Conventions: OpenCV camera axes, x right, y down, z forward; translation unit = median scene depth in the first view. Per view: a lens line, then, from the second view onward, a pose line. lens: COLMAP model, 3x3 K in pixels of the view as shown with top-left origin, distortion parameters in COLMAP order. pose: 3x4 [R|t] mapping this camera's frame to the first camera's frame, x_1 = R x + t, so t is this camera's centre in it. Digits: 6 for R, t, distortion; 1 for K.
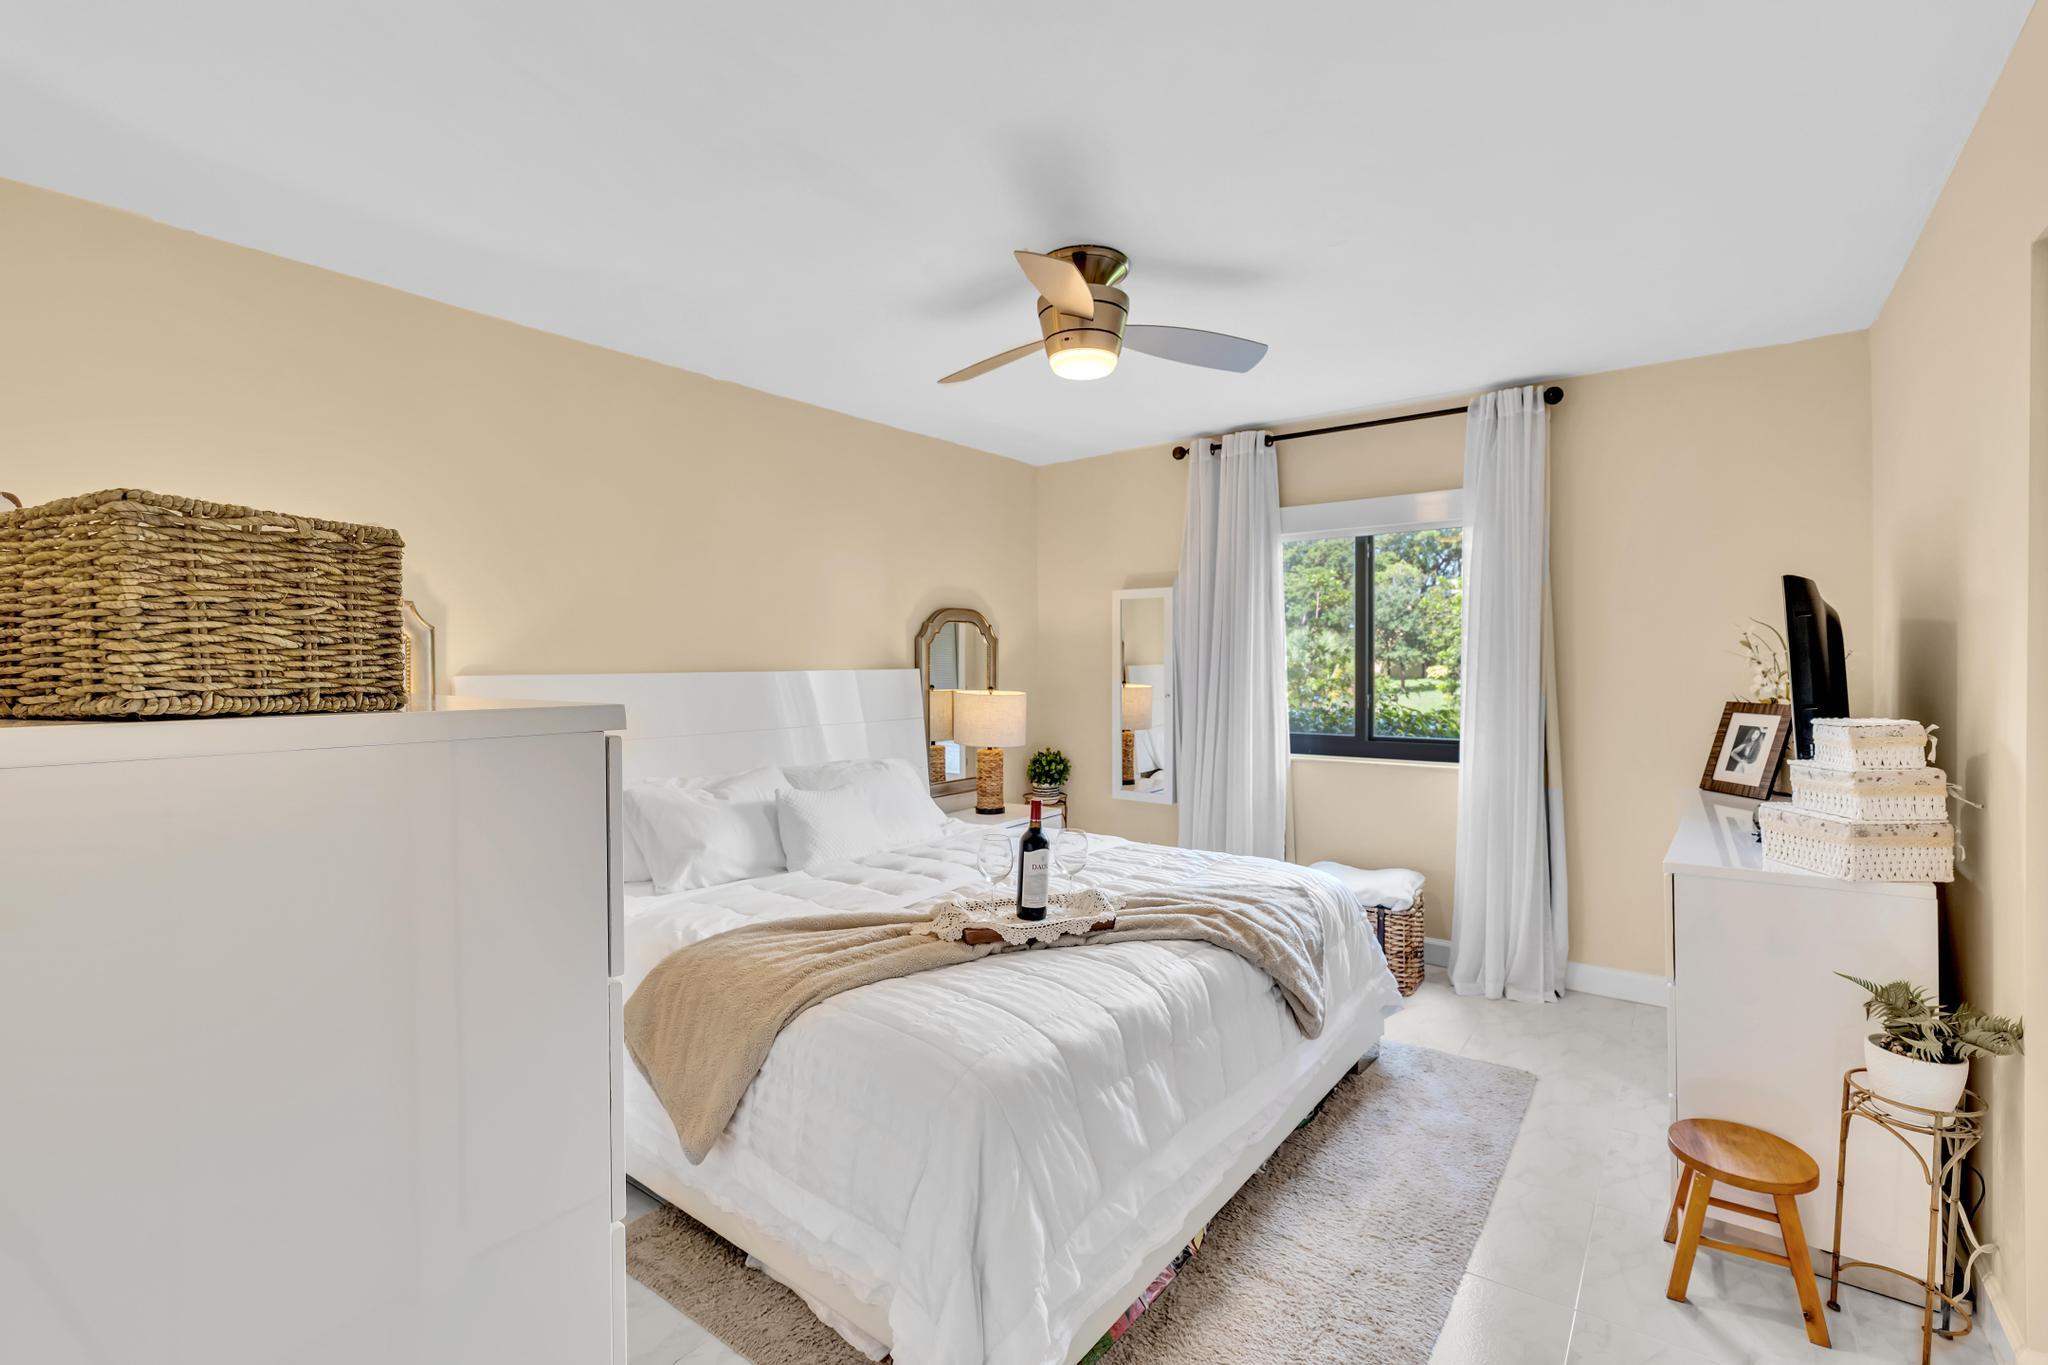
lens RADIAL K [[920.8, 0, 1007.8], [0, 920.8, 687.4], [0, 0, 1]] dist [-0.002764, 0.001334]
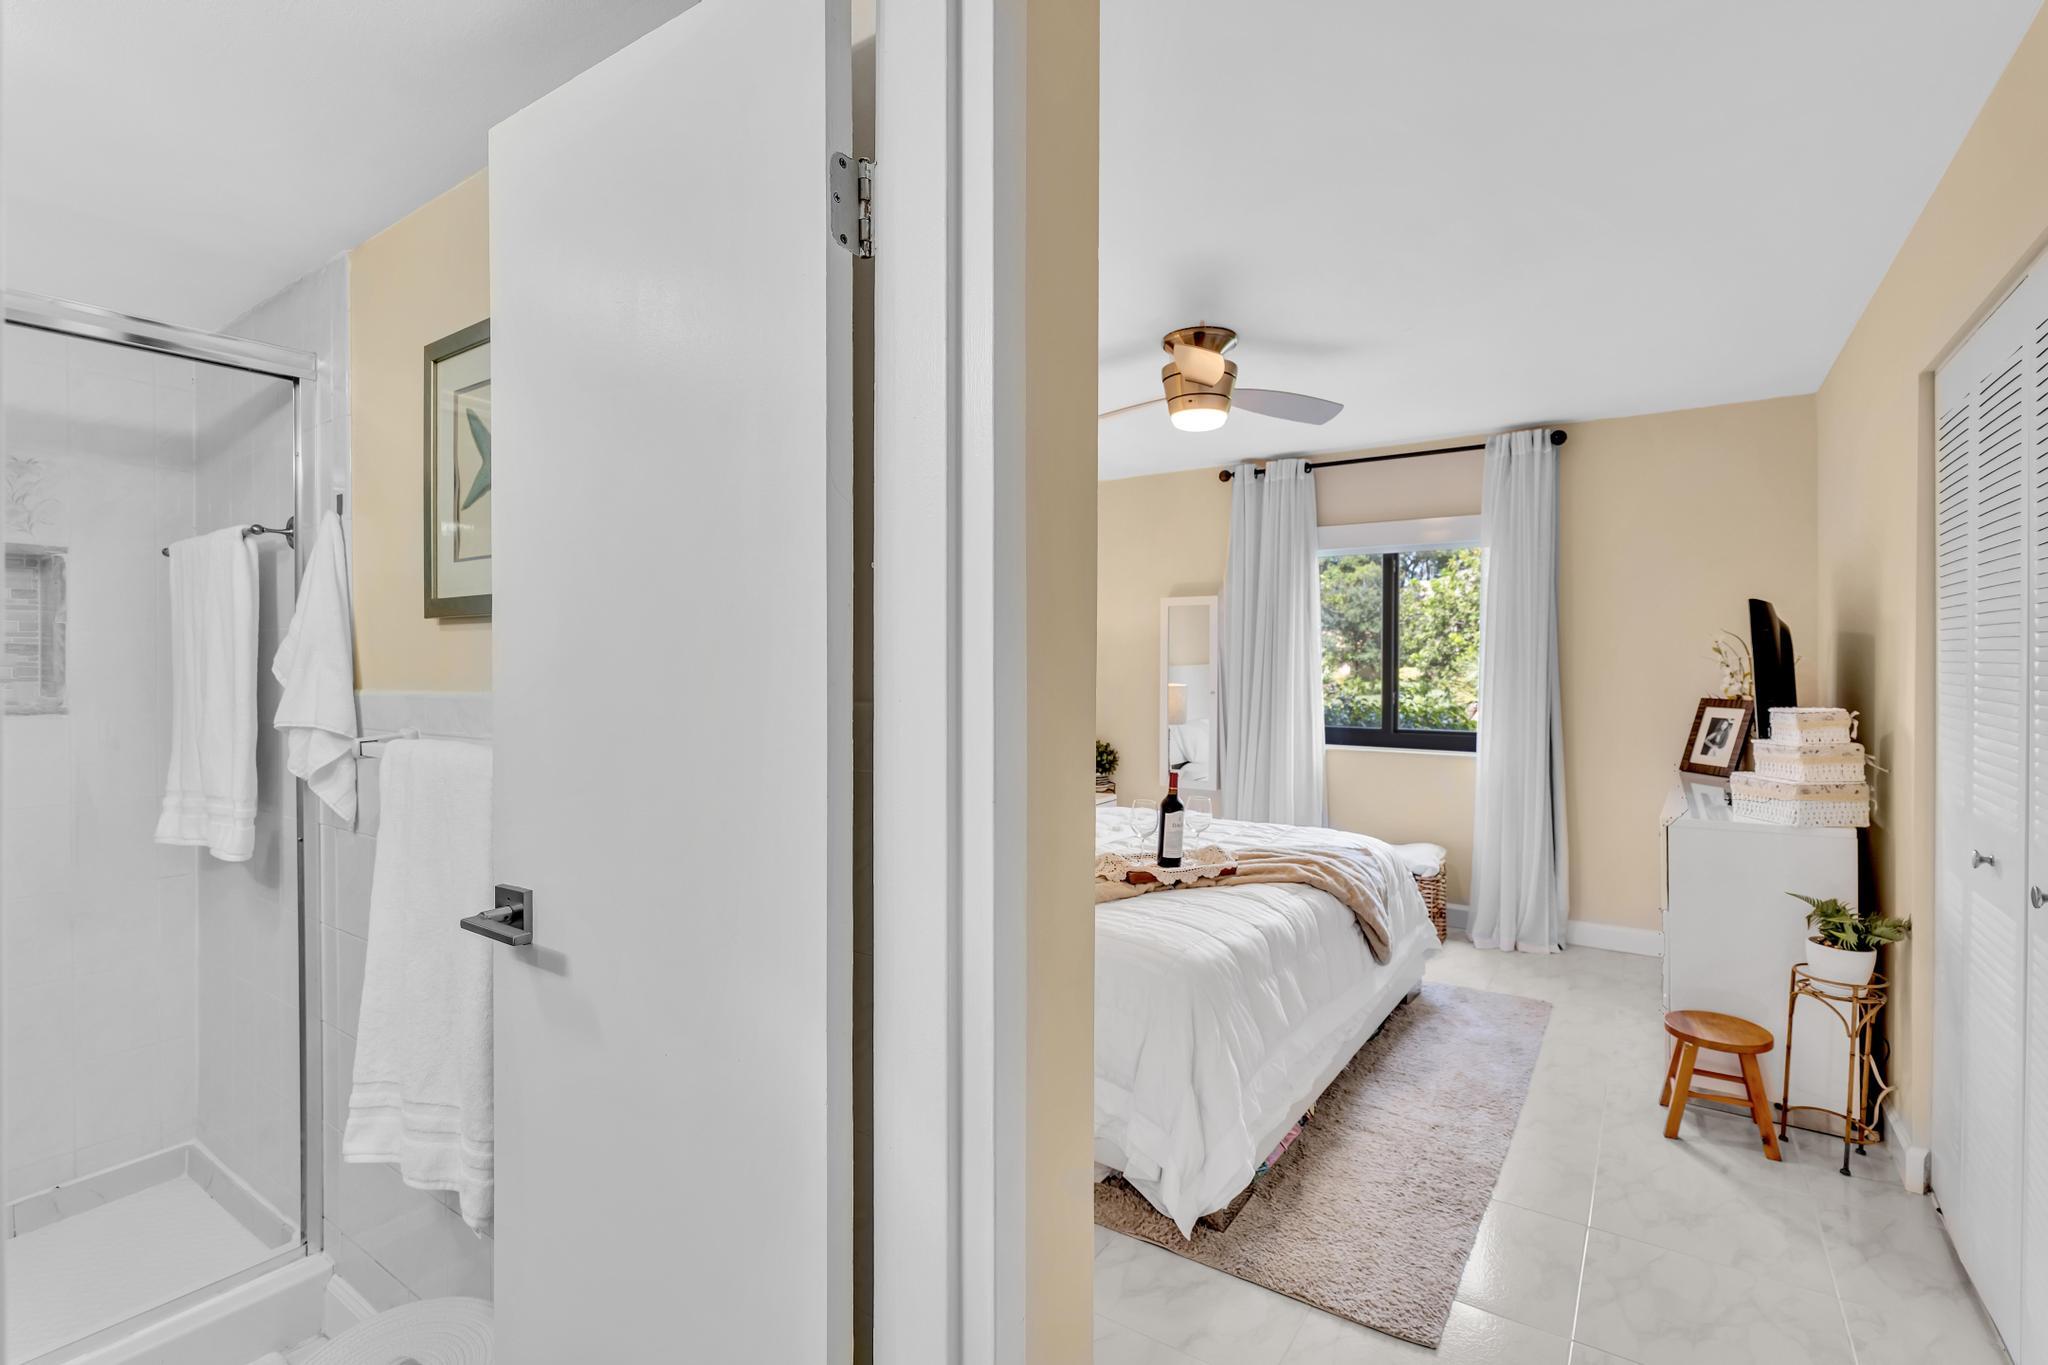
lens RADIAL K [[920.8, 0, 1036.7], [0, 920.8, 687.2], [0, 0, 1]] dist [-0.002764, 0.001334]
pose [[0.998933, 0.003642, 0.046036, -0.204357], [-0.003623, 0.999993, -0.000491, 0.007416], [-0.046038, 0.000324, 0.998940, -0.232741]]
